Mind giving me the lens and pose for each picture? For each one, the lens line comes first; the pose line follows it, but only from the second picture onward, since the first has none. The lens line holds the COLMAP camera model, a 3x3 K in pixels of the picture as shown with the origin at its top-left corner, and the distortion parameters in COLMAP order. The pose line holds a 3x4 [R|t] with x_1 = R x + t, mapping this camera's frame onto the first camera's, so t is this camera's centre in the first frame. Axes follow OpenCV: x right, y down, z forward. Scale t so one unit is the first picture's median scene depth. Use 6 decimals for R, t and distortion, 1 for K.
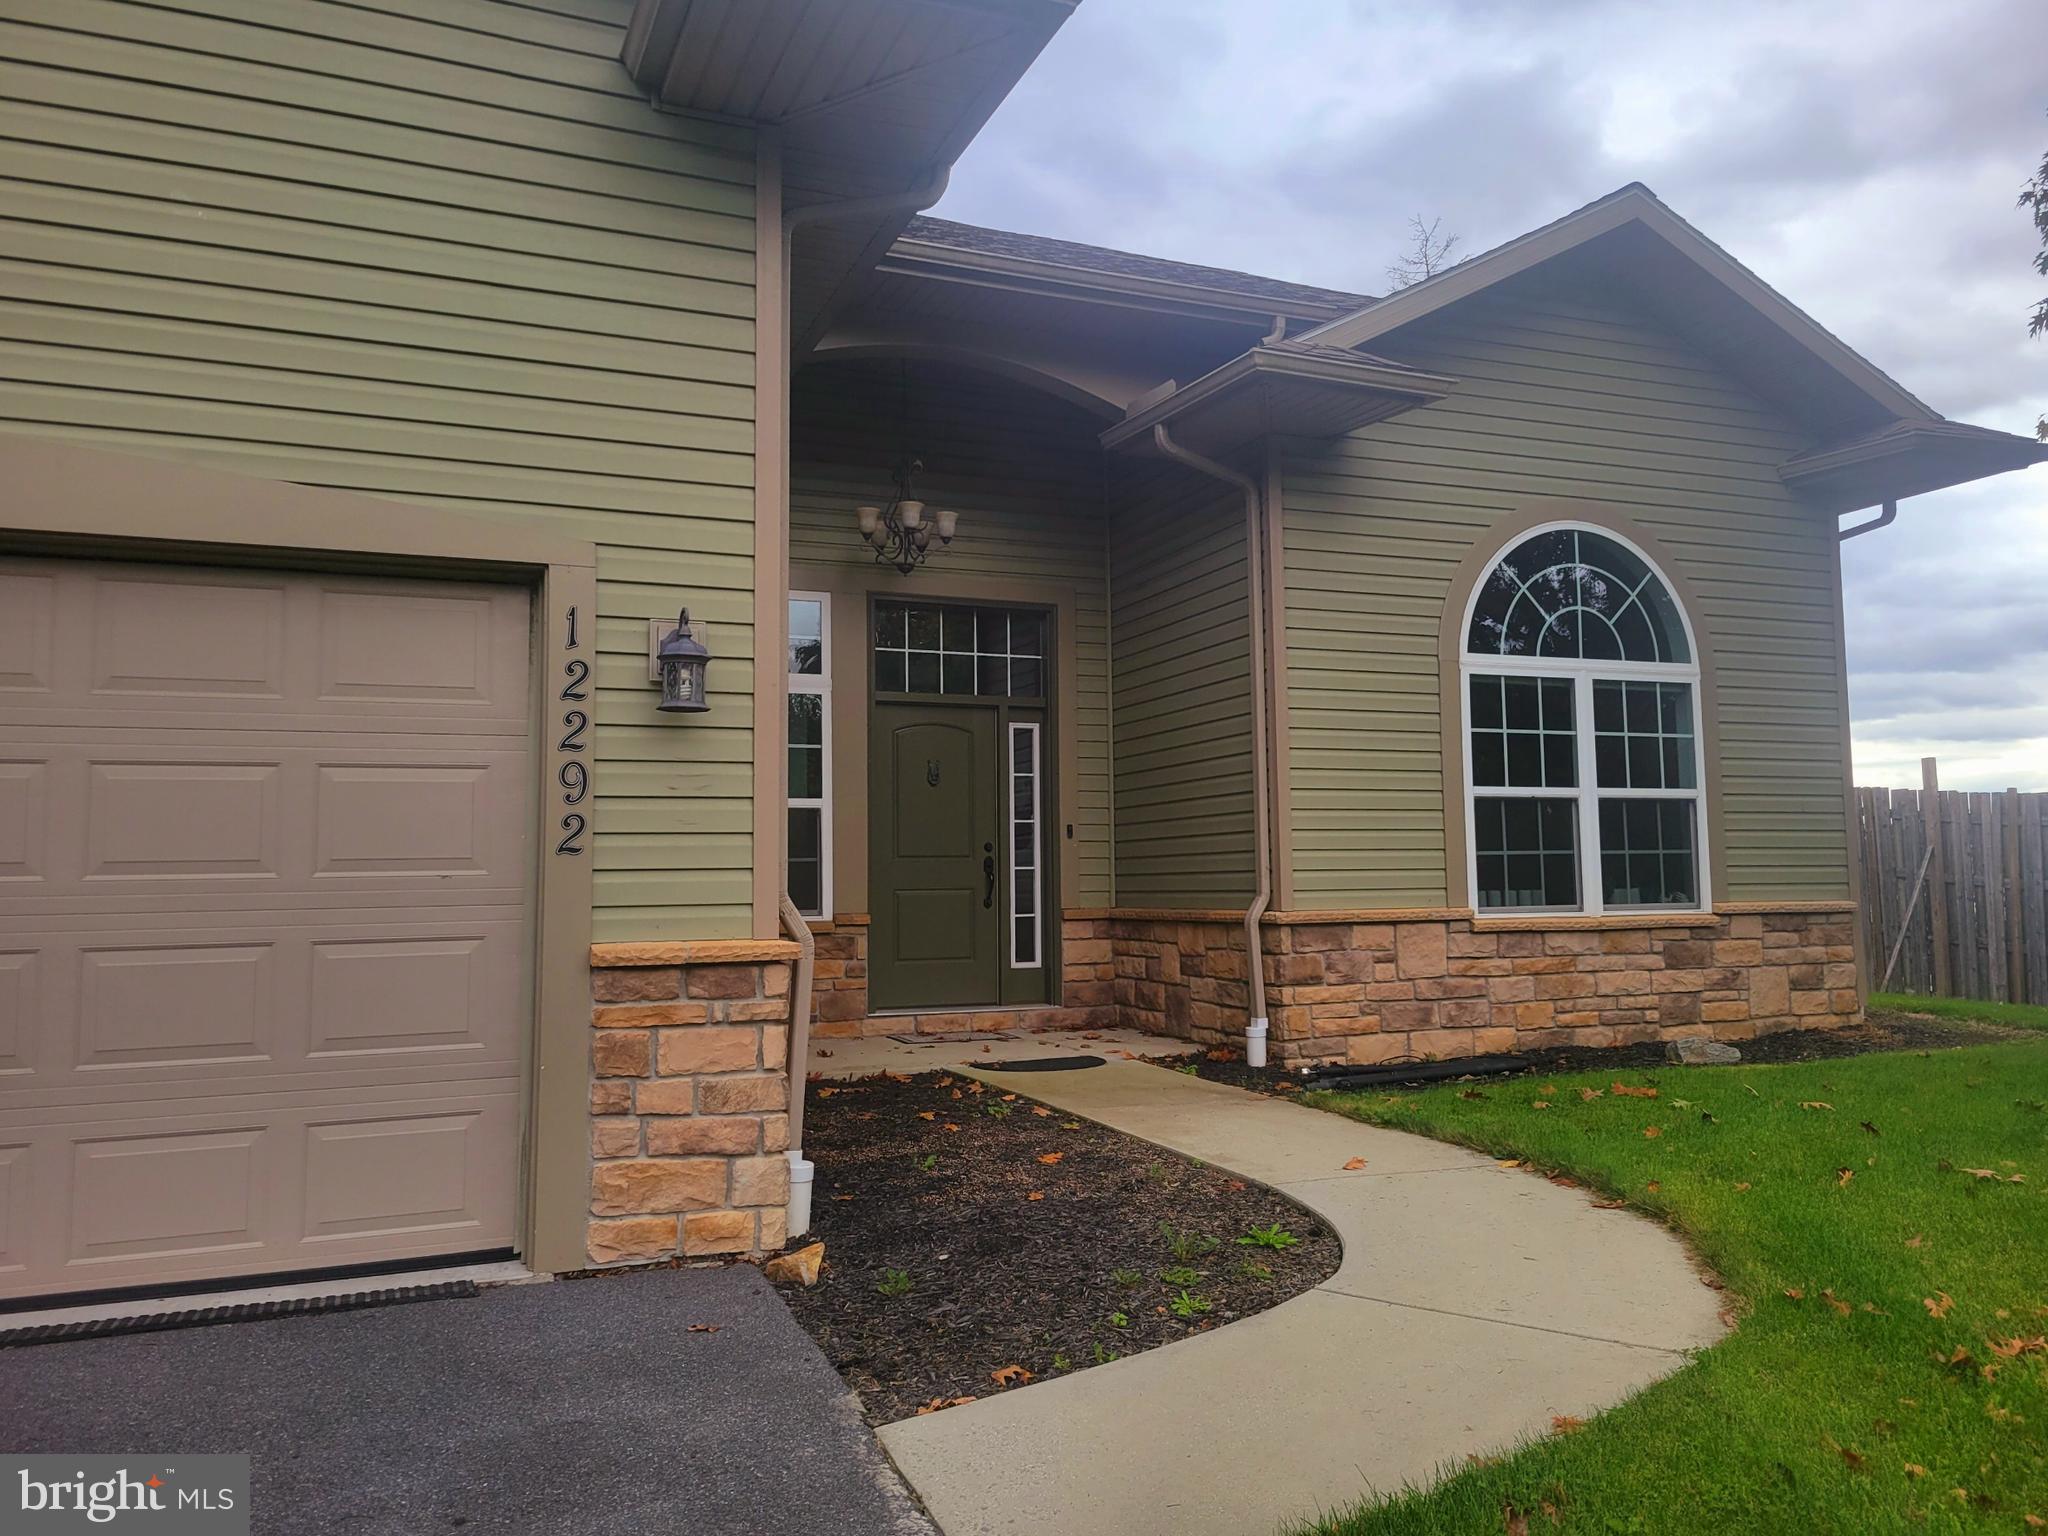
lens RADIAL K [[1533.7, 0, 1024.6], [0, 1533.7, 759.6], [0, 0, 1]] dist [0.047175, -0.013736]
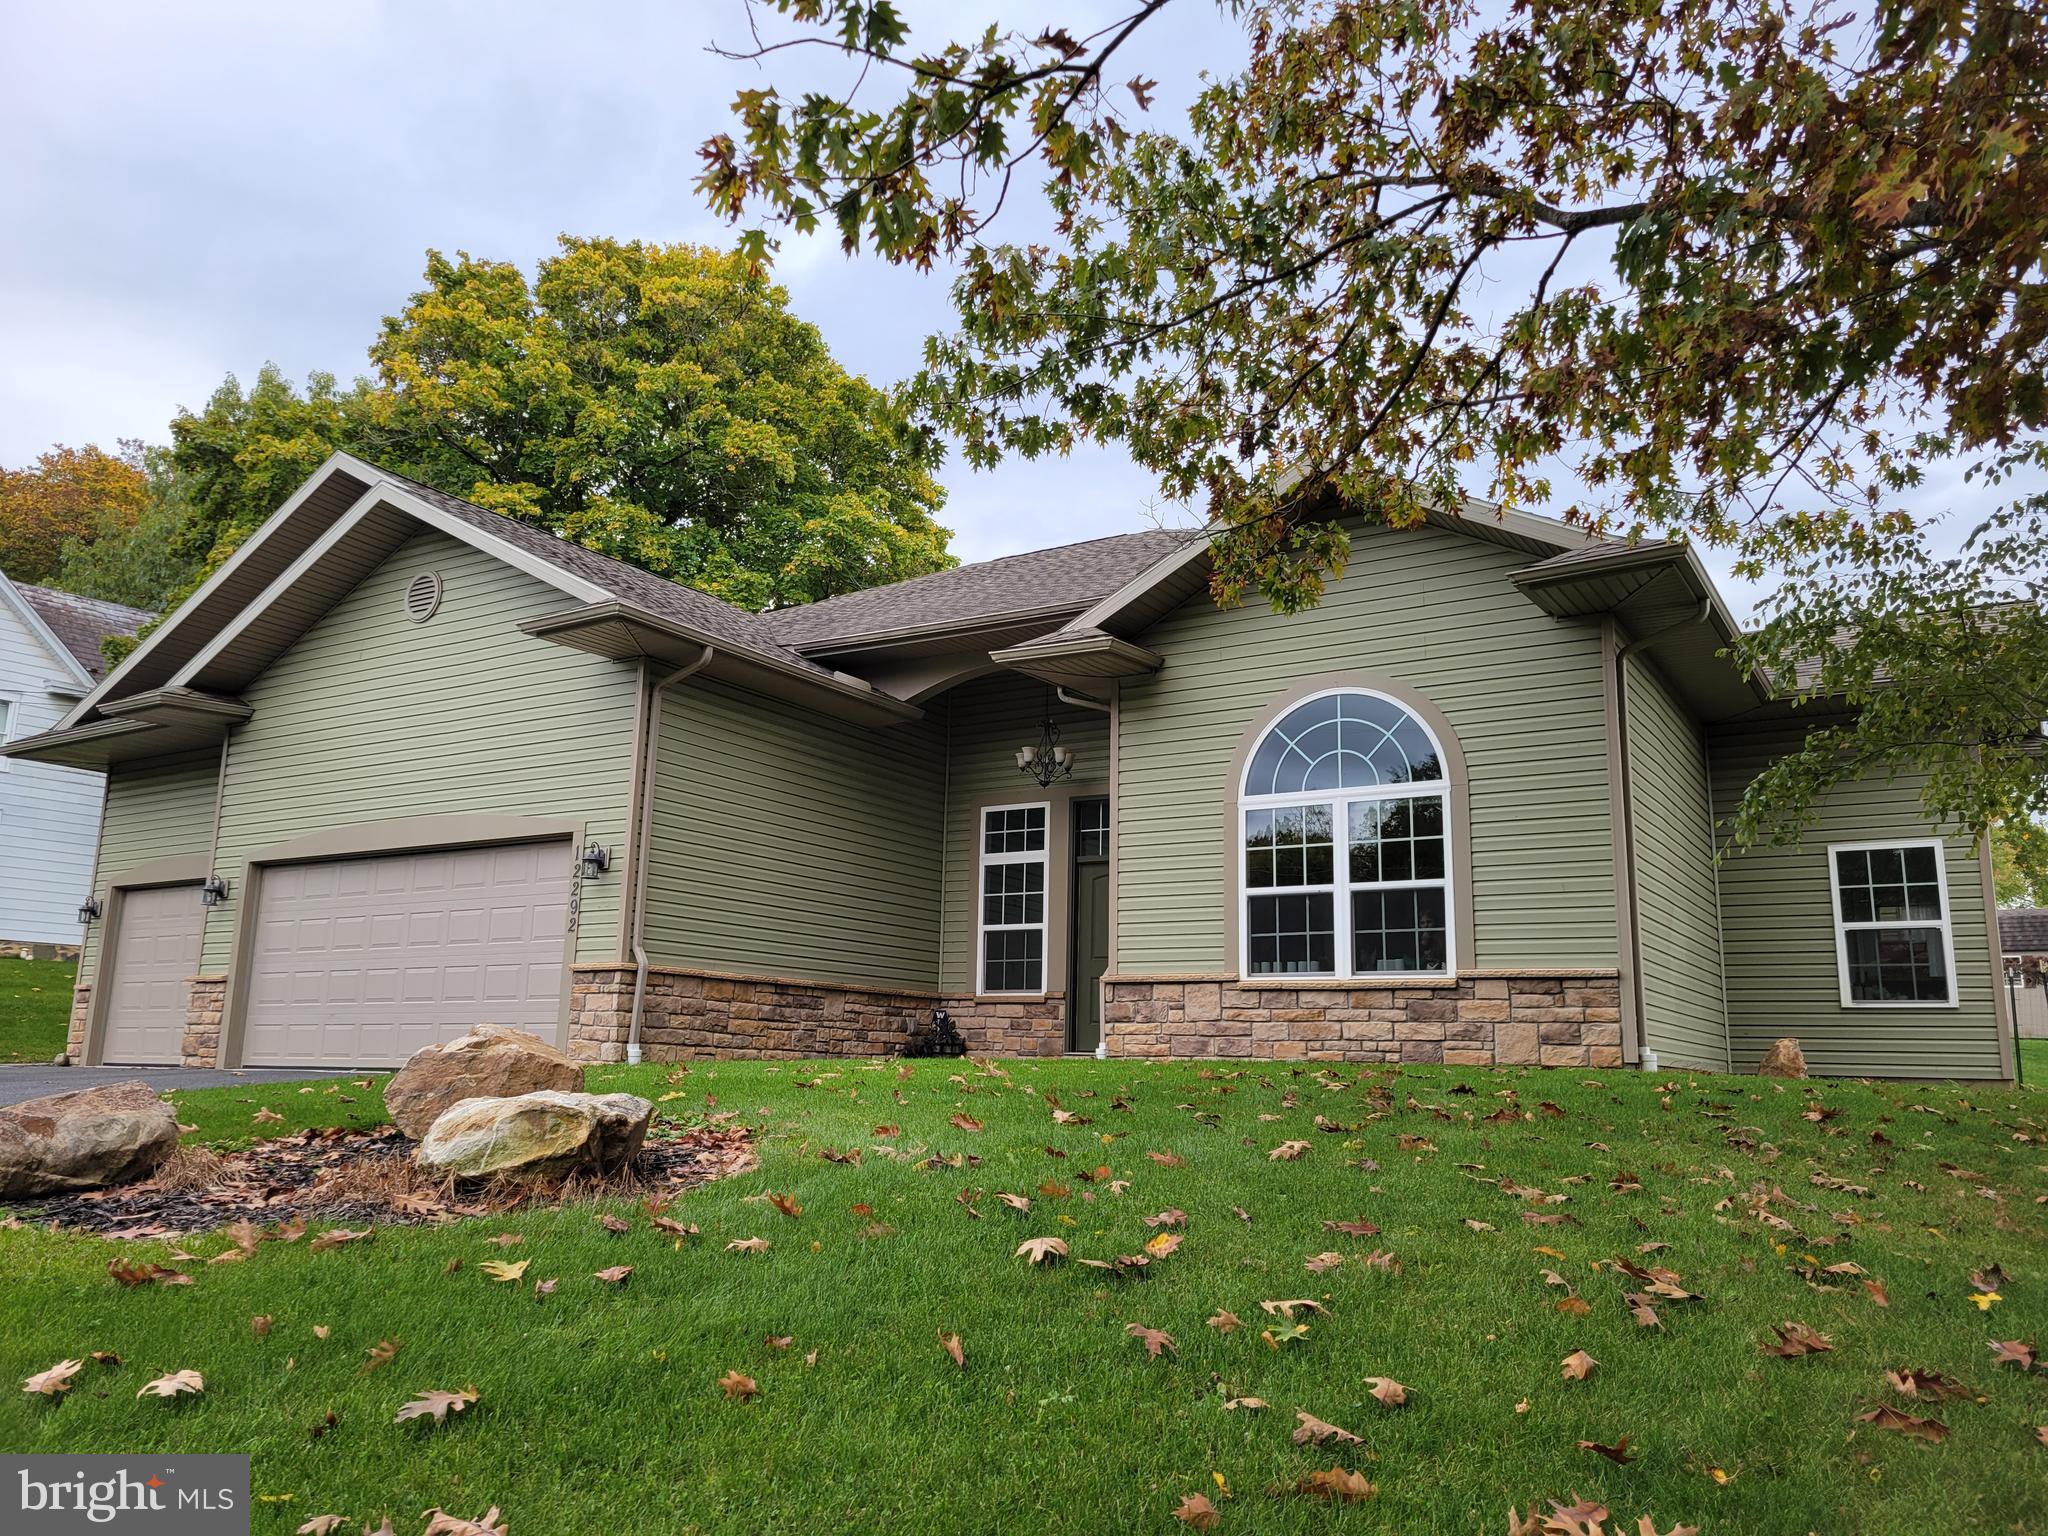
lens RADIAL K [[1533.7, 0, 1022.0], [0, 1533.7, 770.2], [0, 0, 1]] dist [0.047175, -0.013736]
pose [[0.575961, -0.133408, -0.806518, 1.304421], [0.037463, 0.989865, -0.136983, 0.093929], [0.816618, 0.048682, 0.575122, 0.000128]]
